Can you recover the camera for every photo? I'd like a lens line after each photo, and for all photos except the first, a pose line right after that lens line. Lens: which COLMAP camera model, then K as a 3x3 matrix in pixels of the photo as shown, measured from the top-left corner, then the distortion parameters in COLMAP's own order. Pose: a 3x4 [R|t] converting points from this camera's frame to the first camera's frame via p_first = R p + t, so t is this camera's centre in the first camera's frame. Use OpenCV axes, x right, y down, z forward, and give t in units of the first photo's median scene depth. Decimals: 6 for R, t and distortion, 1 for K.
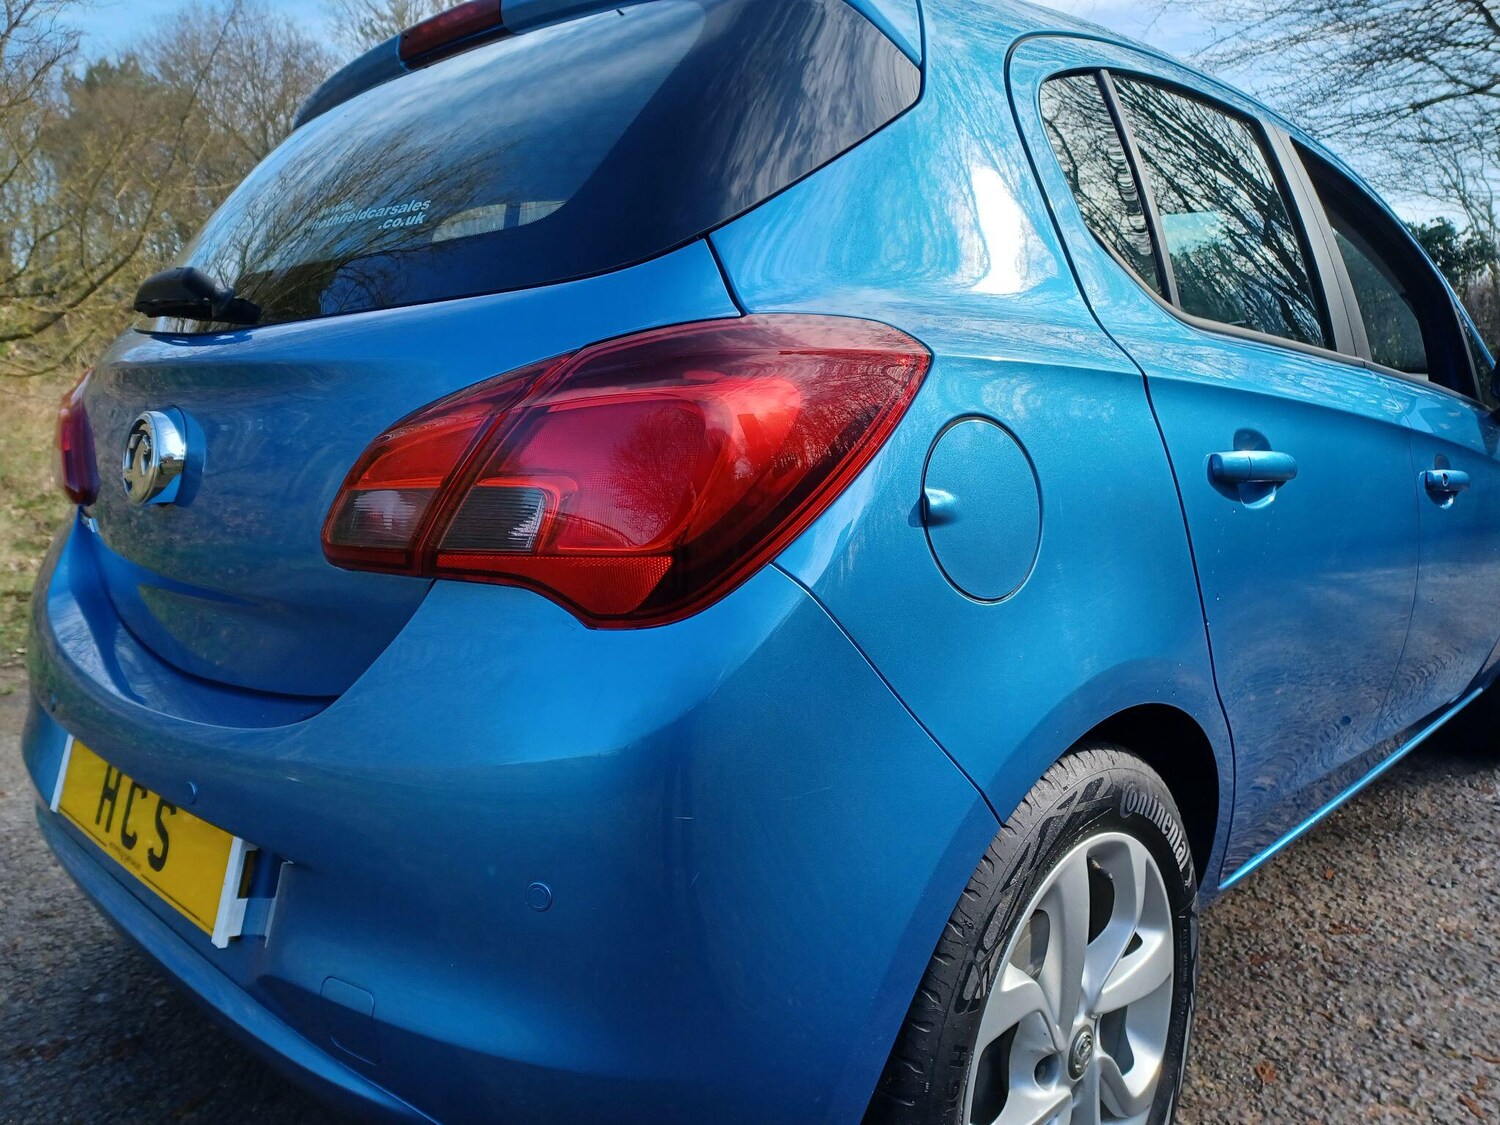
lens RADIAL K [[1068.1, 0, 752.8], [0, 1068.1, 553.3], [0, 0, 1]] dist [0.002652, 0.027668]
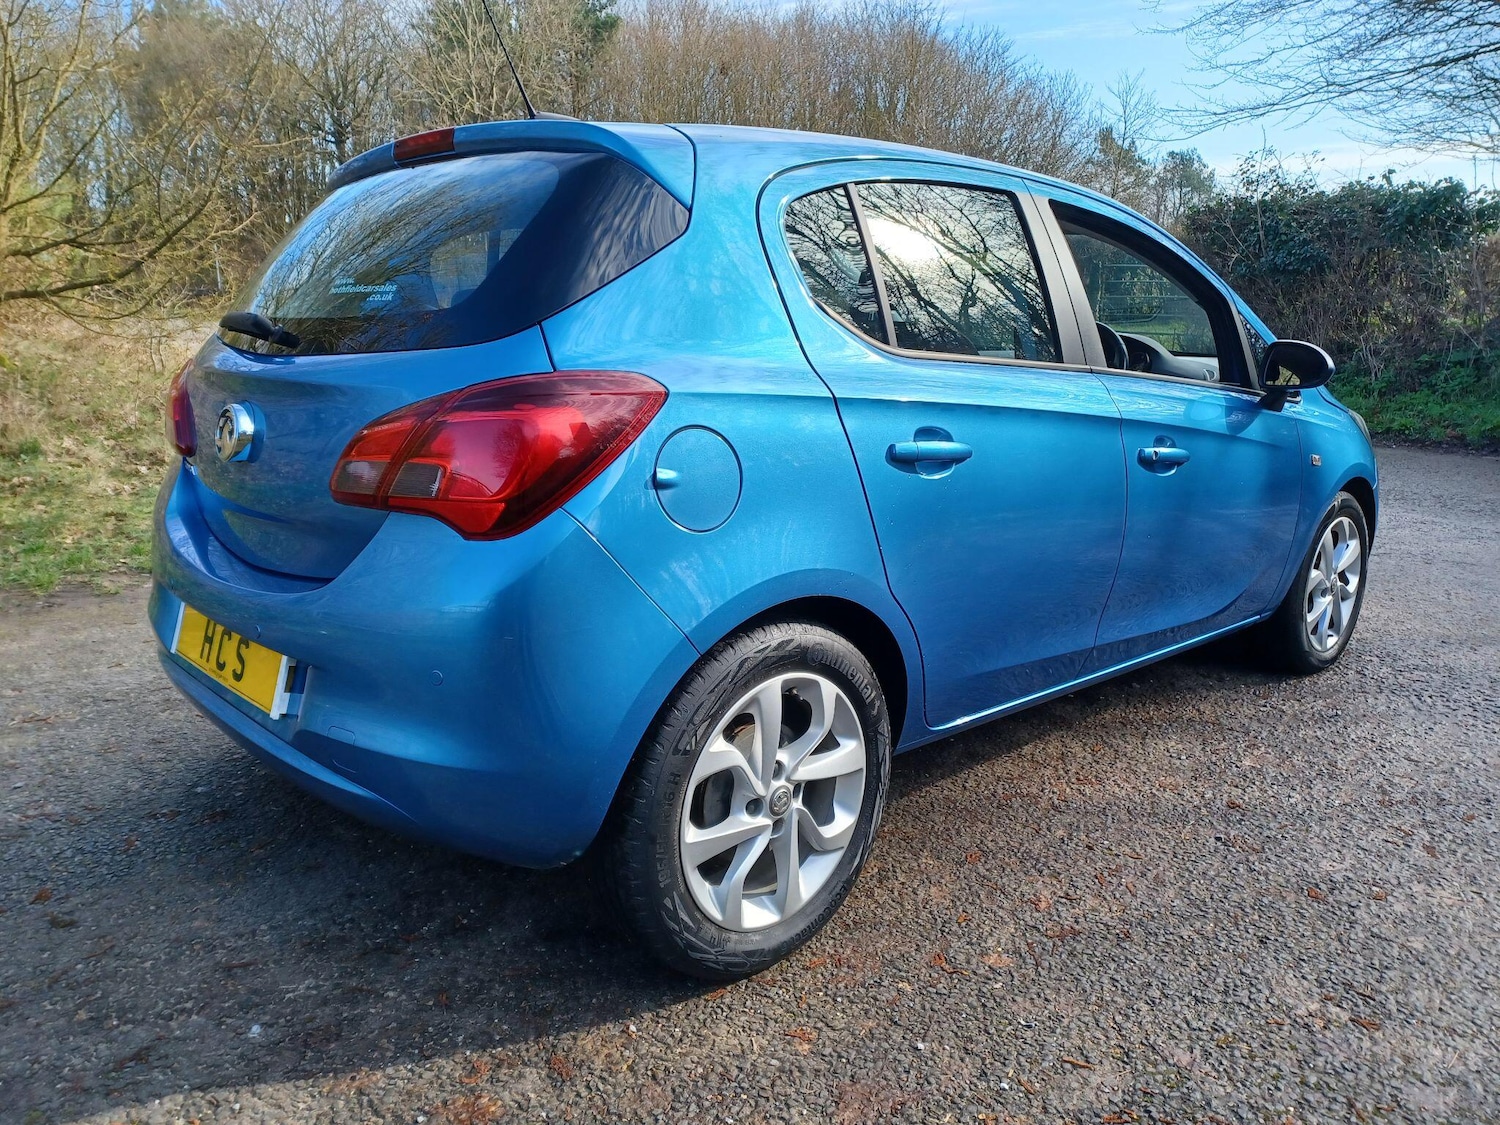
lens RADIAL K [[1243.2, 0, 838.6], [0, 1243.2, 558.7], [0, 0, 1]] dist [0.092188, -0.104783]
pose [[0.998380, 0.025019, -0.051100, 0.454751], [-0.022089, 0.998122, 0.057129, -0.026919], [0.052434, -0.055908, 0.997058, -0.864904]]
